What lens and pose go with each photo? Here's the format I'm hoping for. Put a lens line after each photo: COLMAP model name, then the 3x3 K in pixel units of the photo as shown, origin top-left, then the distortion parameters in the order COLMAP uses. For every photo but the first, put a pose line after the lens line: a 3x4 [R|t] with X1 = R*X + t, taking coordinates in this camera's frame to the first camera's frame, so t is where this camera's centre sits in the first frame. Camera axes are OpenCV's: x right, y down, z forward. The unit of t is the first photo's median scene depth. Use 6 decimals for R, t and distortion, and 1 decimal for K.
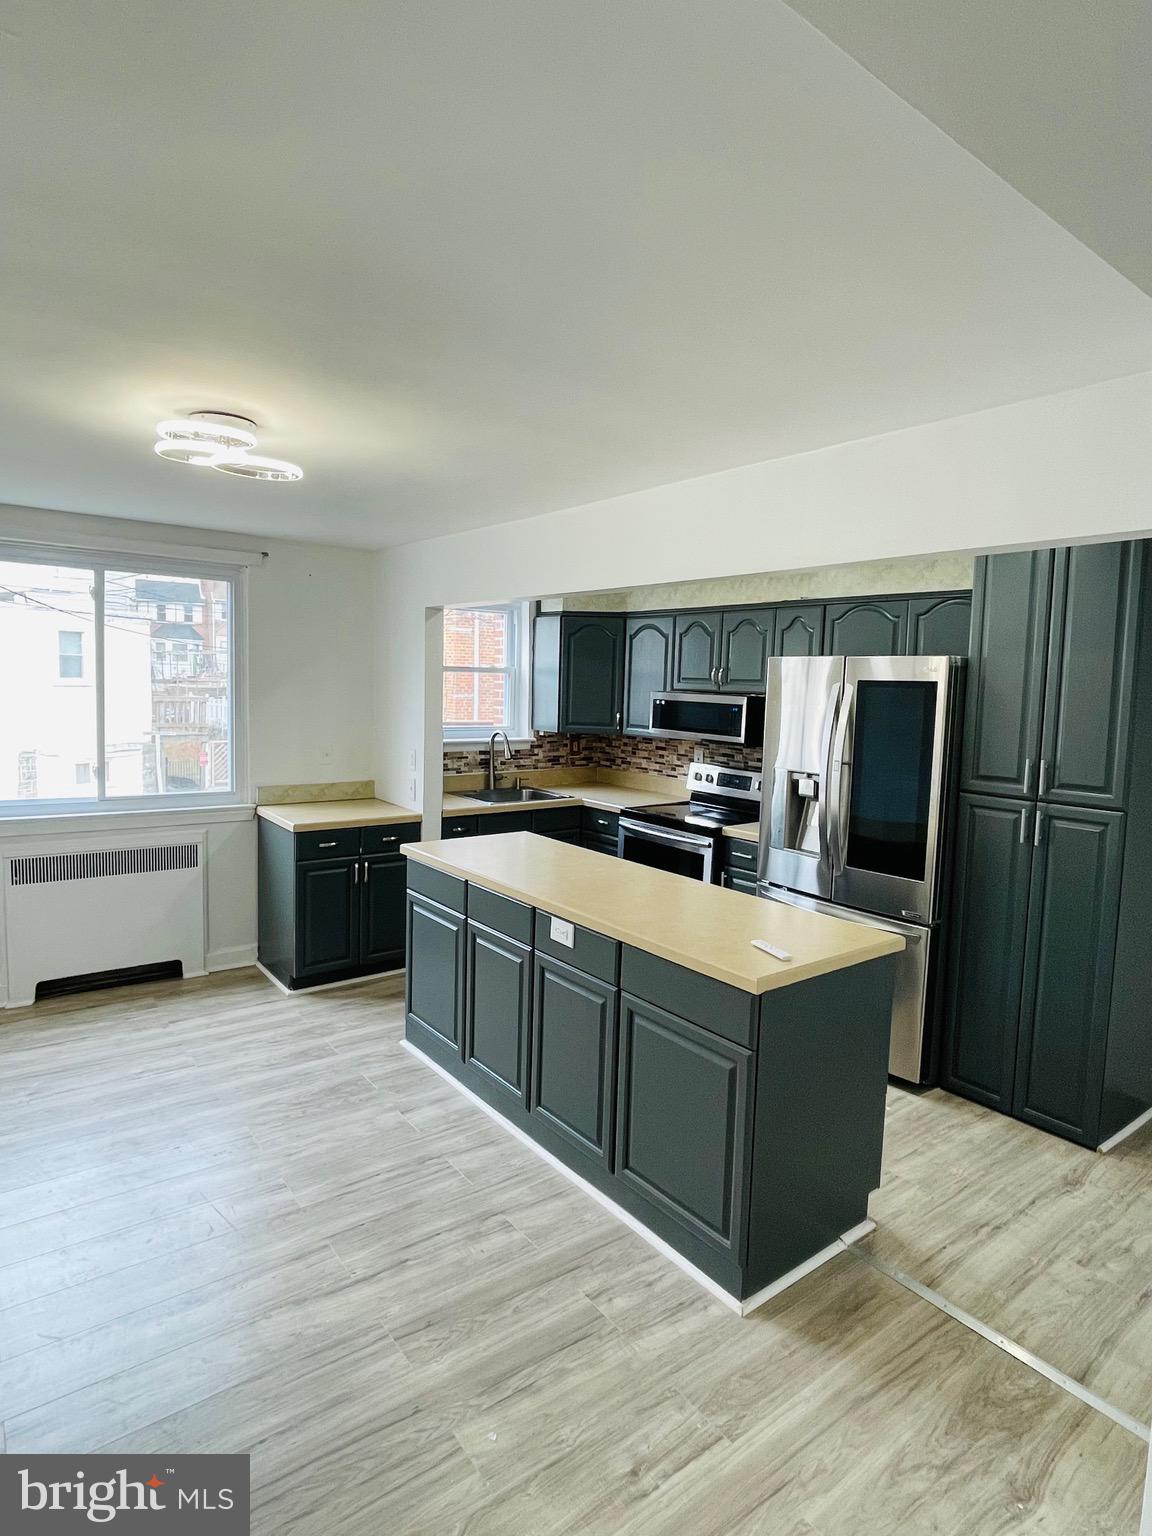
lens RADIAL K [[847.2, 0, 578.5], [0, 847.2, 759.6], [0, 0, 1]] dist [-0.002651, -0.002757]
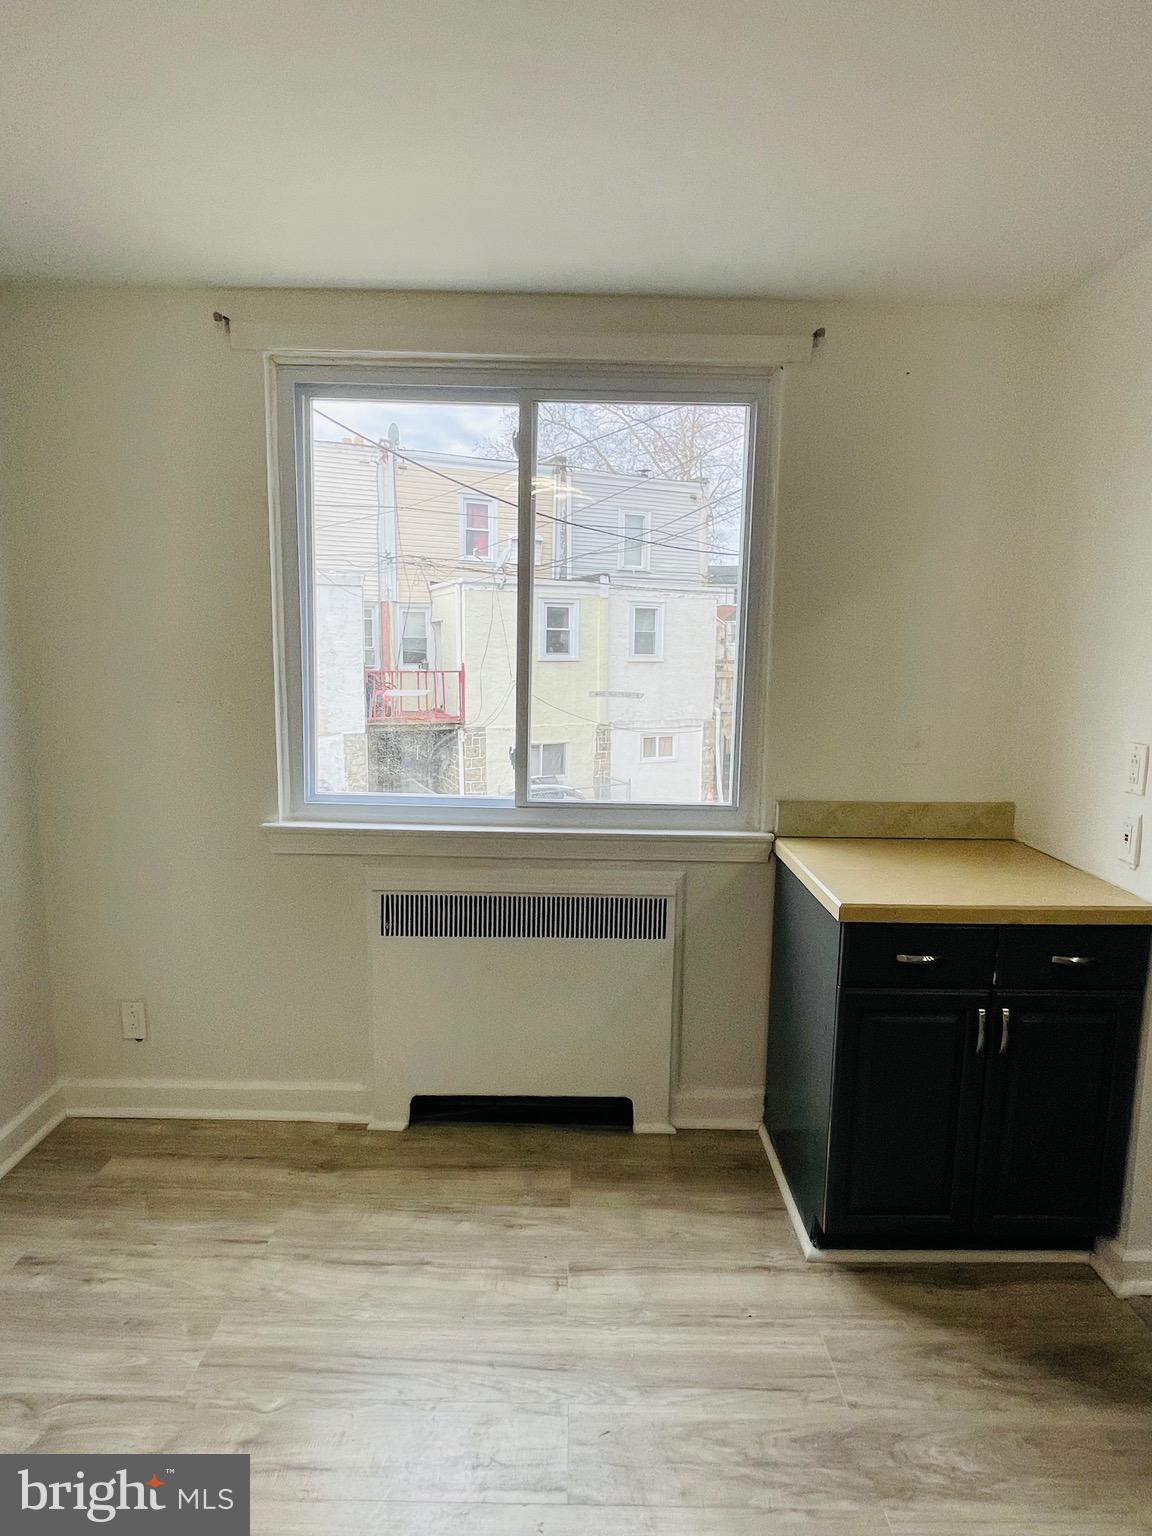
lens RADIAL K [[847.2, 0, 578.7], [0, 847.2, 762.7], [0, 0, 1]] dist [-0.002651, -0.002757]
pose [[0.802325, 0.062746, -0.593580, -0.185506], [-0.048349, 0.998023, 0.040147, -0.007323], [0.594926, -0.003512, 0.803773, 0.553148]]
